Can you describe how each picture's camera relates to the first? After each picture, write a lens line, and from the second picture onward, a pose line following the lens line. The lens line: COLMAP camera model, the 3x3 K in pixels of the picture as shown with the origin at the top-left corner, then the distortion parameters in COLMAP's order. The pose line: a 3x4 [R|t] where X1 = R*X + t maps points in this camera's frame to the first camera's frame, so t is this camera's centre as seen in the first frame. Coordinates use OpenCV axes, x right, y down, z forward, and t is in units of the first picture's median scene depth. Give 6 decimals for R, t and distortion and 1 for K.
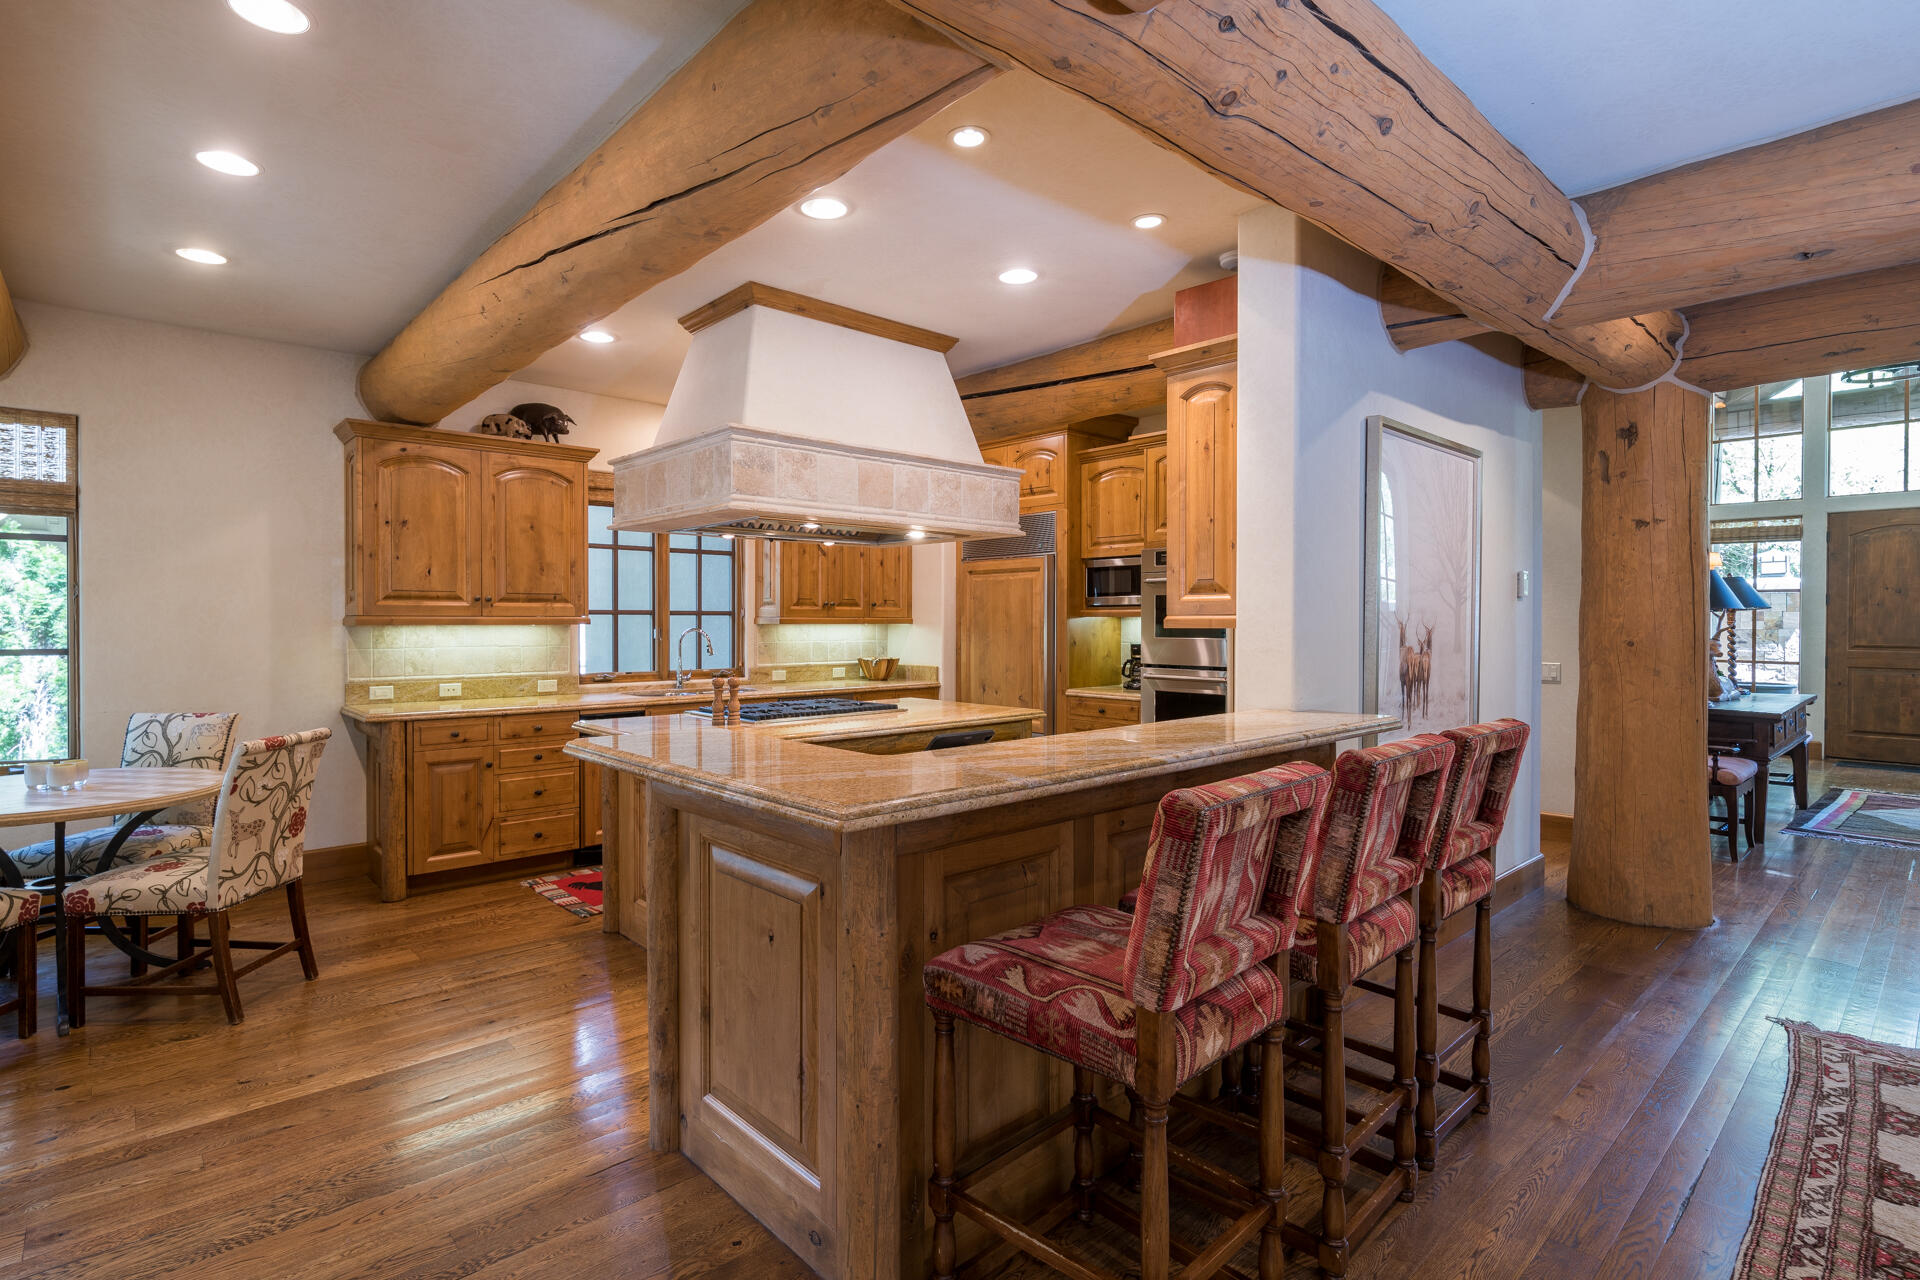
lens RADIAL K [[943.7, 0, 923.9], [0, 943.7, 625.1], [0, 0, 1]] dist [0.003221, 0.001717]
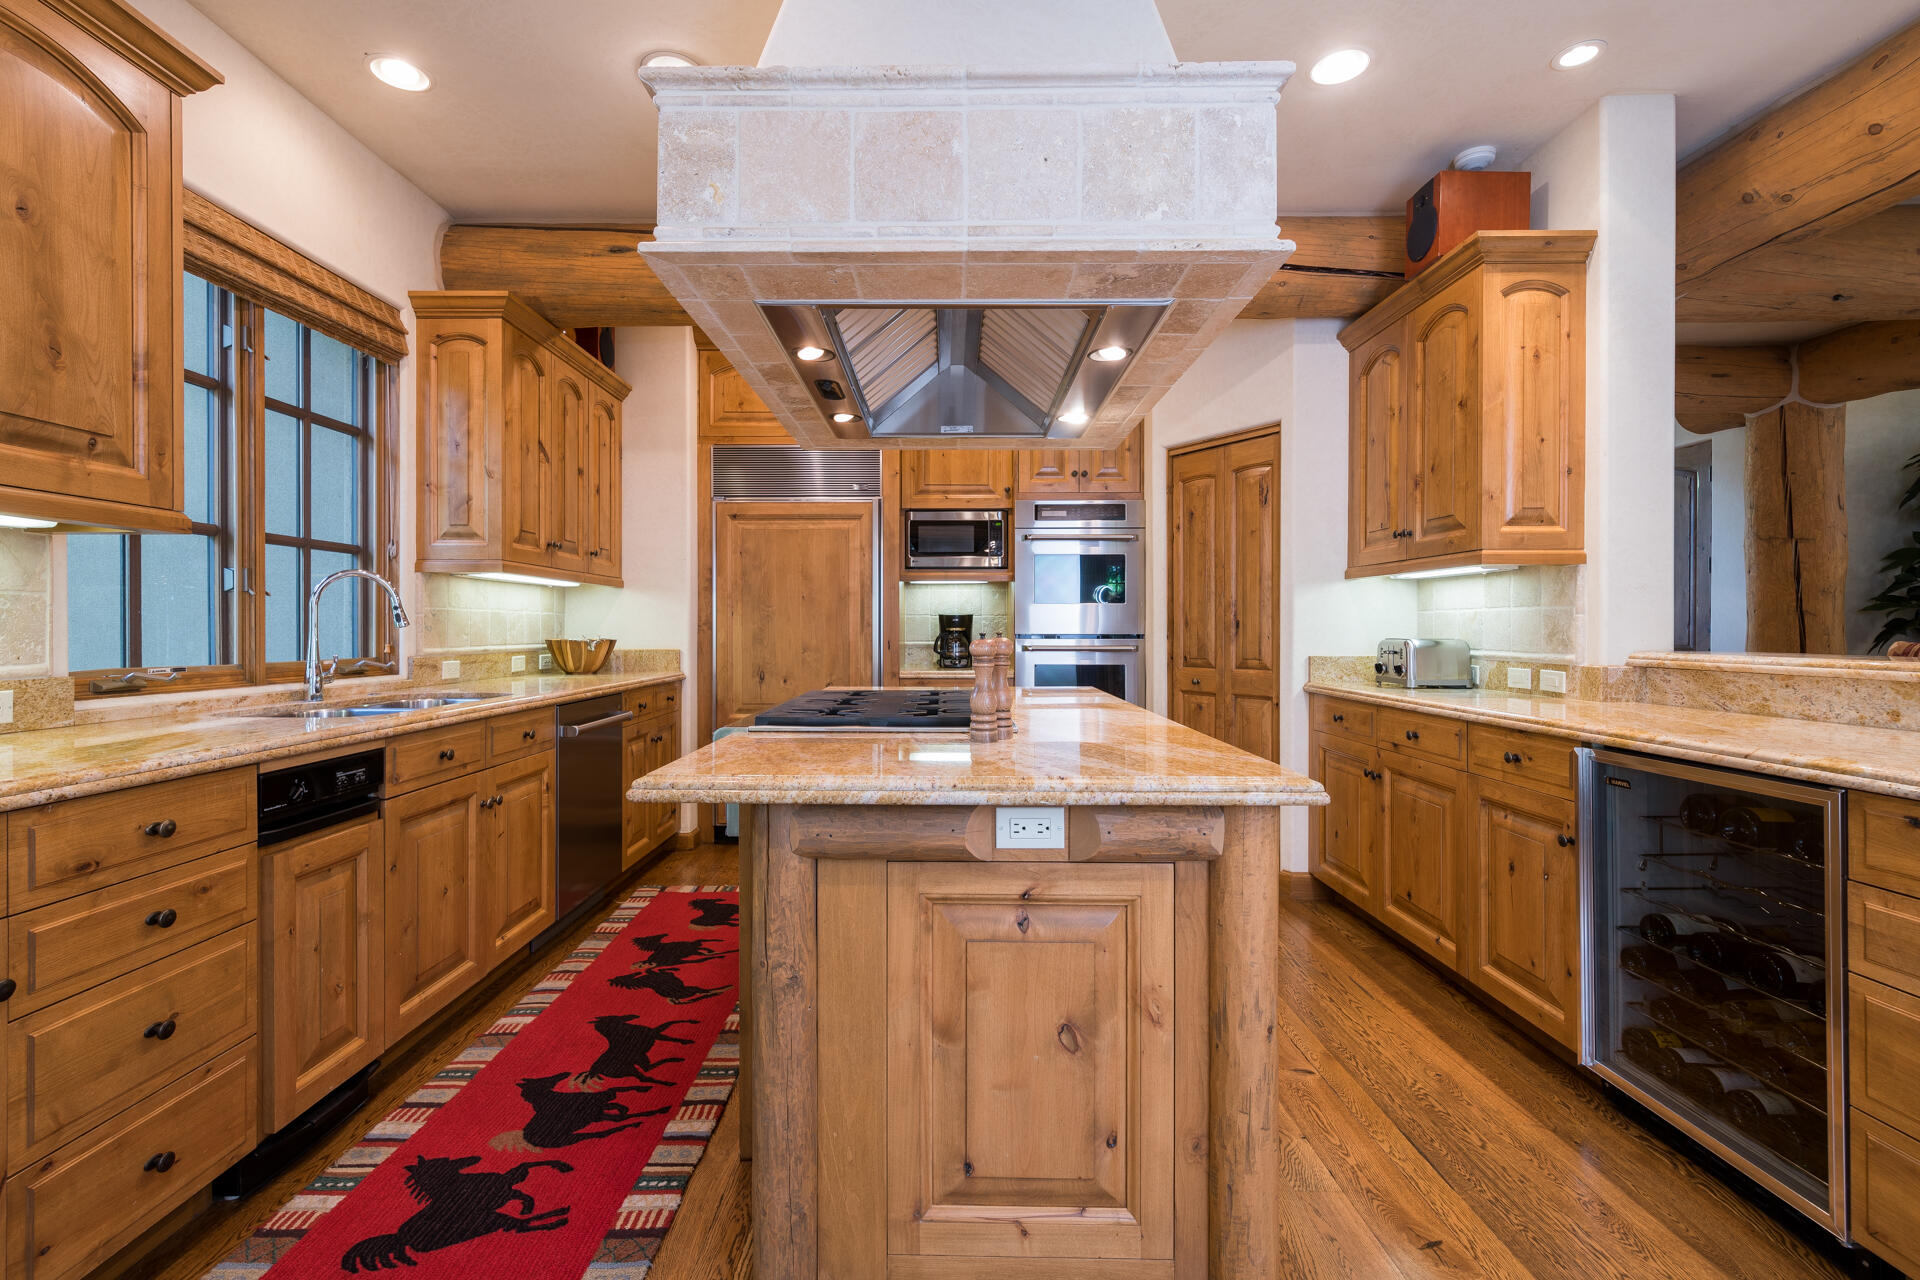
lens RADIAL K [[858.8, 0, 956.9], [0, 858.8, 629.9], [0, 0, 1]] dist [0.003744, 0.000202]
pose [[0.668872, -0.002766, 0.743372, -0.348482], [0.004130, 0.999991, 0.000005, 0.033153], [-0.743366, 0.003066, 0.668878, 0.471388]]
